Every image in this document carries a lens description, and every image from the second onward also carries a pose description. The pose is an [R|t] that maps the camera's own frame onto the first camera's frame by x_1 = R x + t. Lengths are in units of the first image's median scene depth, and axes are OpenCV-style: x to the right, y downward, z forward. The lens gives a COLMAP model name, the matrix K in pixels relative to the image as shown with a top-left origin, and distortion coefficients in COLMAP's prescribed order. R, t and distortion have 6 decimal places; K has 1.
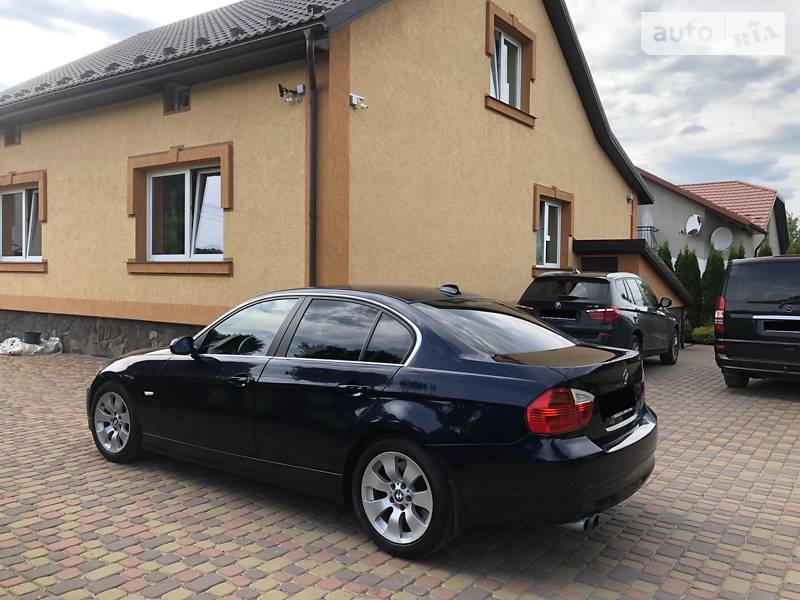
lens RADIAL K [[678.7, 0, 385.4], [0, 678.7, 296.9], [0, 0, 1]] dist [0.110441, -0.186087]
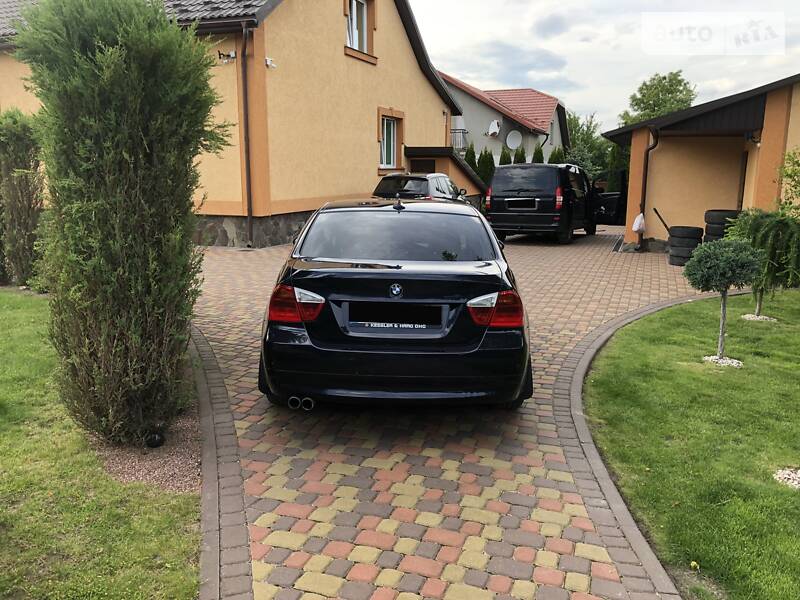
lens RADIAL K [[678.7, 0, 385.4], [0, 678.7, 296.9], [0, 0, 1]] dist [0.110441, -0.186087]
pose [[0.970280, -0.054758, 0.235707, -0.125489], [0.016934, 0.987038, 0.159592, -0.005919], [-0.241391, -0.150857, 0.958631, -0.428124]]
